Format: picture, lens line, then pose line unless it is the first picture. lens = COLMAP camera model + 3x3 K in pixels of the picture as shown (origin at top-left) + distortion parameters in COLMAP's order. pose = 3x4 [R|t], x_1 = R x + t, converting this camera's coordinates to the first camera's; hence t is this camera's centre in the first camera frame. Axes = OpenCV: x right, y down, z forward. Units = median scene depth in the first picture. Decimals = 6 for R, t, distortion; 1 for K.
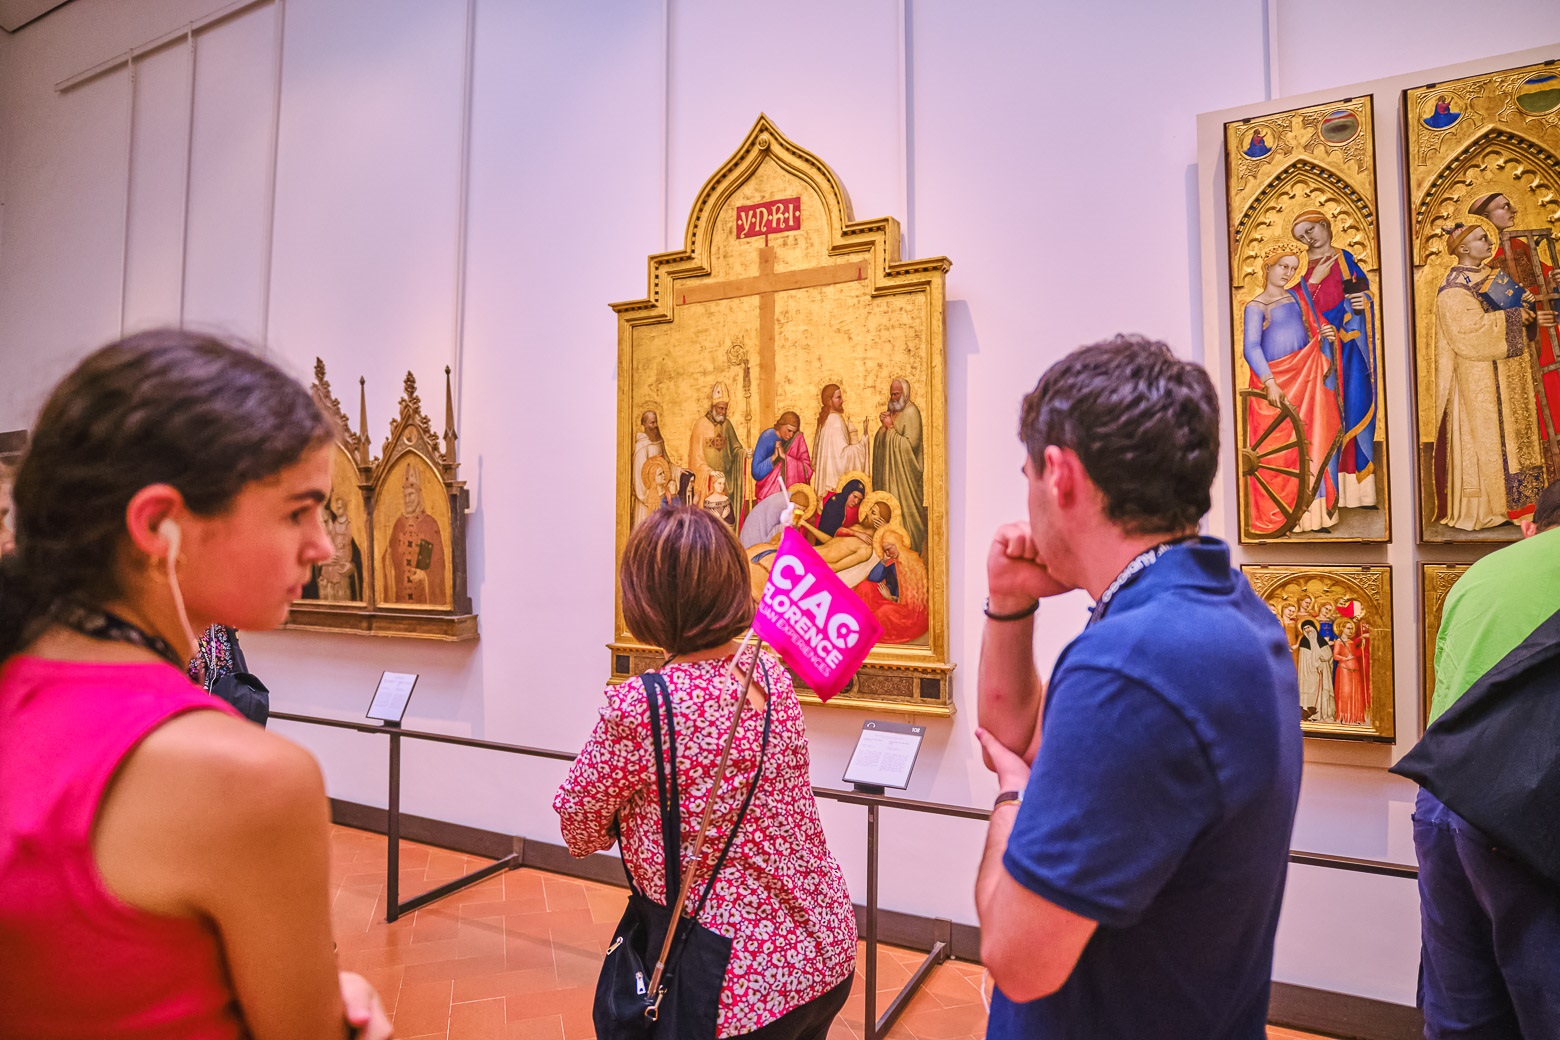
lens RADIAL K [[872.9, 0, 787.0], [0, 872.9, 516.2], [0, 0, 1]] dist [-0.053902, 0.026834]
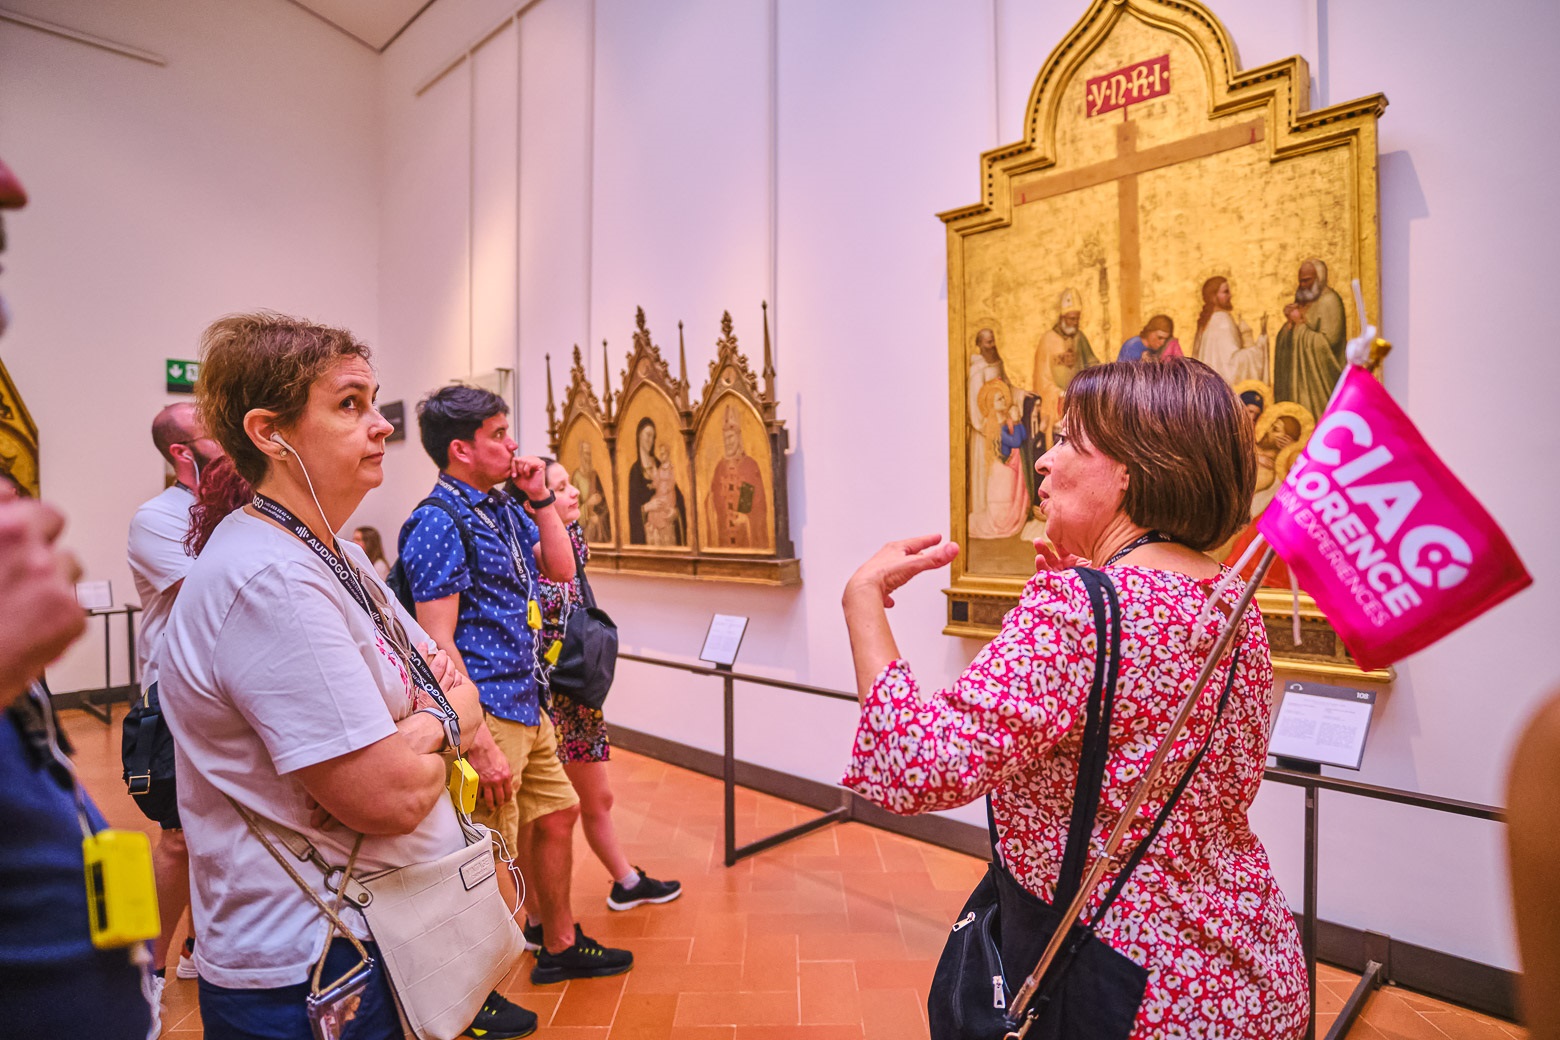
lens RADIAL K [[872.9, 0, 787.0], [0, 872.9, 516.2], [0, 0, 1]] dist [-0.053902, 0.026834]
pose [[0.951438, -0.010258, -0.307671, -0.085678], [0.023714, 0.998917, 0.040026, 0.032460], [0.306927, -0.045378, 0.950651, 0.089910]]
